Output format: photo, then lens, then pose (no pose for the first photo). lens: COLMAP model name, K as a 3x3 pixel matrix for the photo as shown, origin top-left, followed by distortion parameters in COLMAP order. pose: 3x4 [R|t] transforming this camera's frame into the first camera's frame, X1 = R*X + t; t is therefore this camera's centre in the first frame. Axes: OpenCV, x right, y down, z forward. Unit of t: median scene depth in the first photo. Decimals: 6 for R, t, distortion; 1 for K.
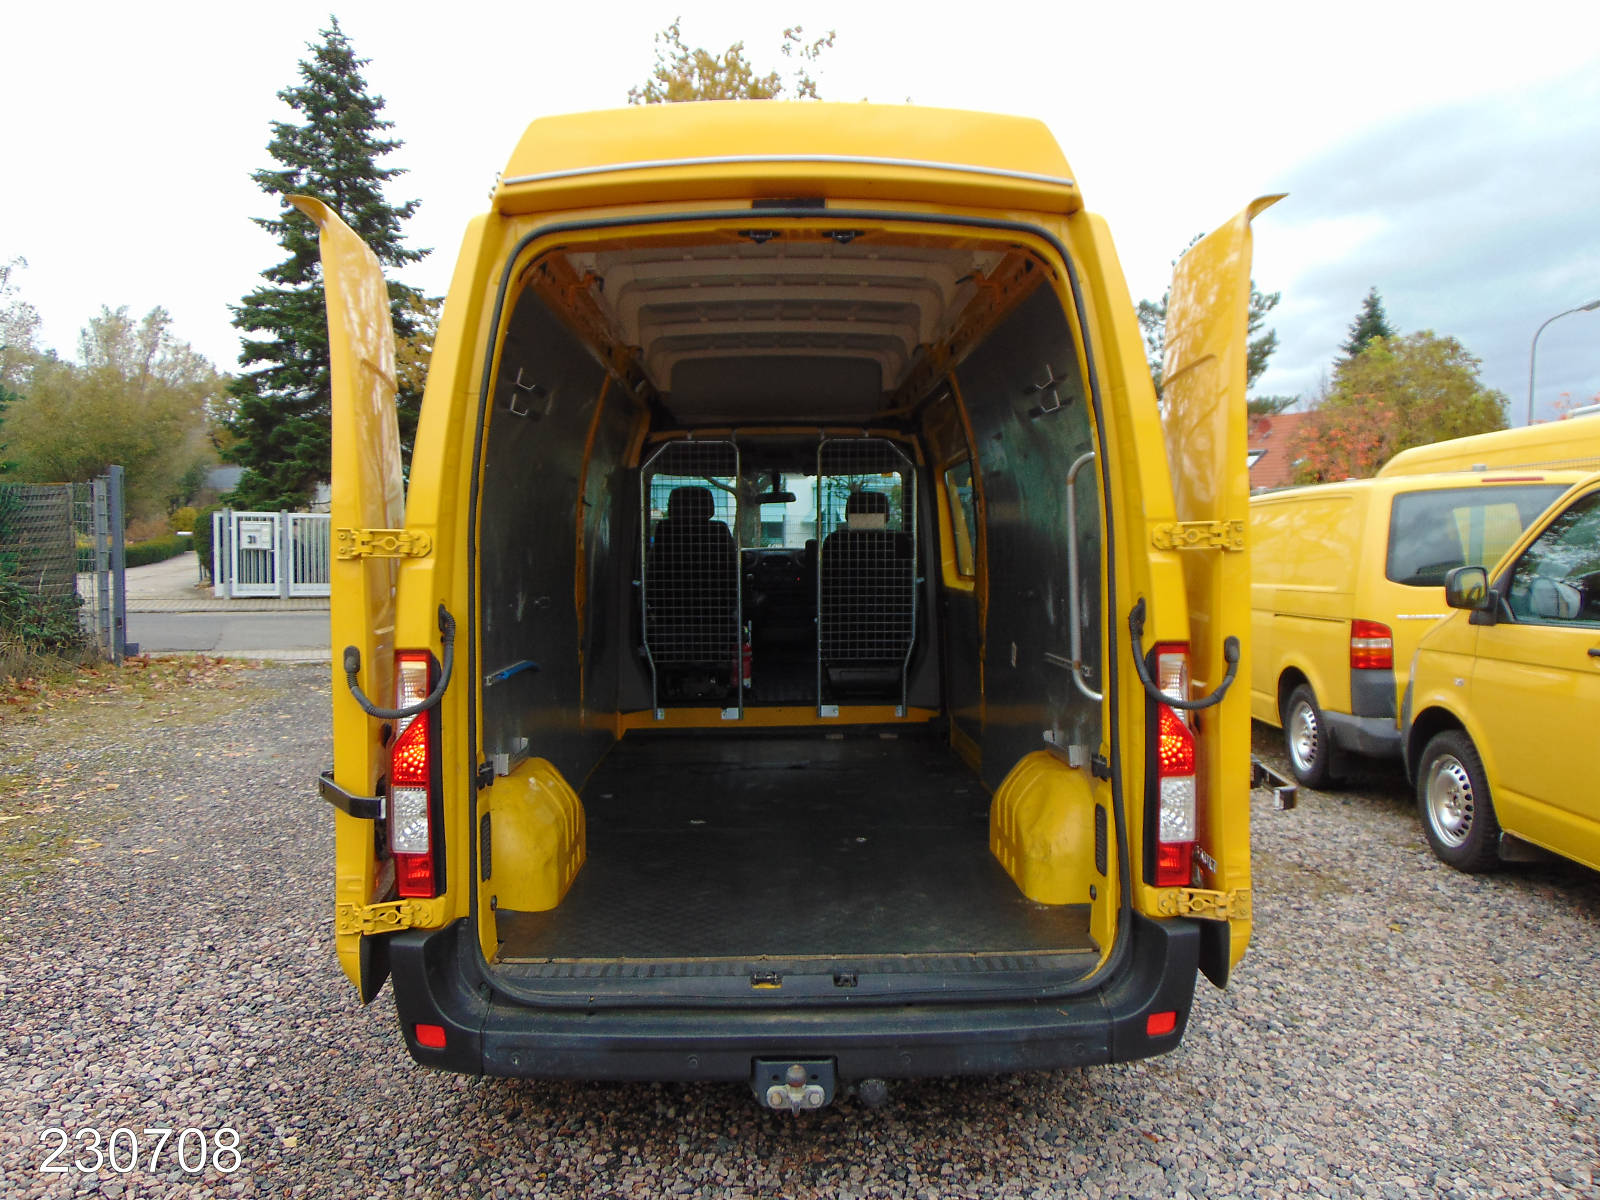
lens RADIAL K [[1202.8, 0, 781.7], [0, 1202.8, 596.7], [0, 0, 1]] dist [-0.035141, 0.069541]
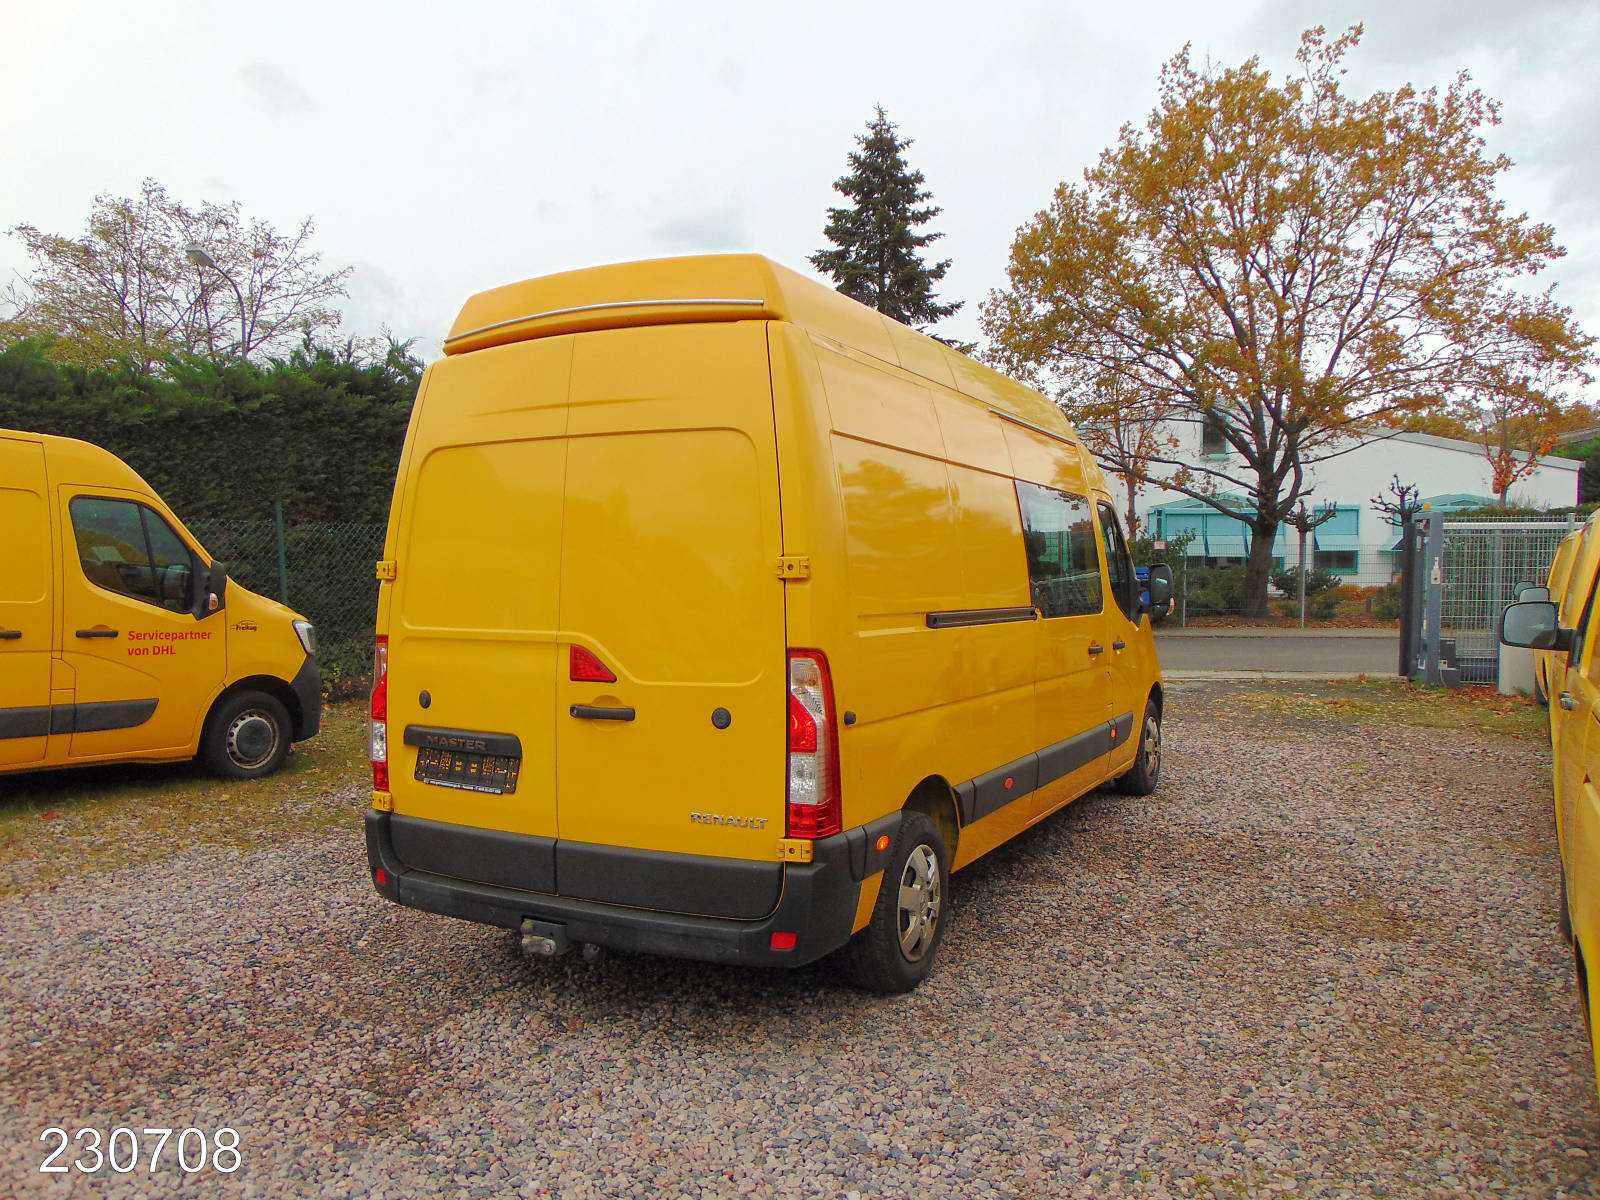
lens RADIAL K [[1202.8, 0, 781.7], [0, 1202.8, 596.7], [0, 0, 1]] dist [-0.035141, 0.069541]
pose [[0.868287, 0.012008, -0.495916, 0.113323], [-0.025209, 0.999483, -0.019938, 0.001212], [0.495421, 0.029814, 0.868141, -0.016481]]
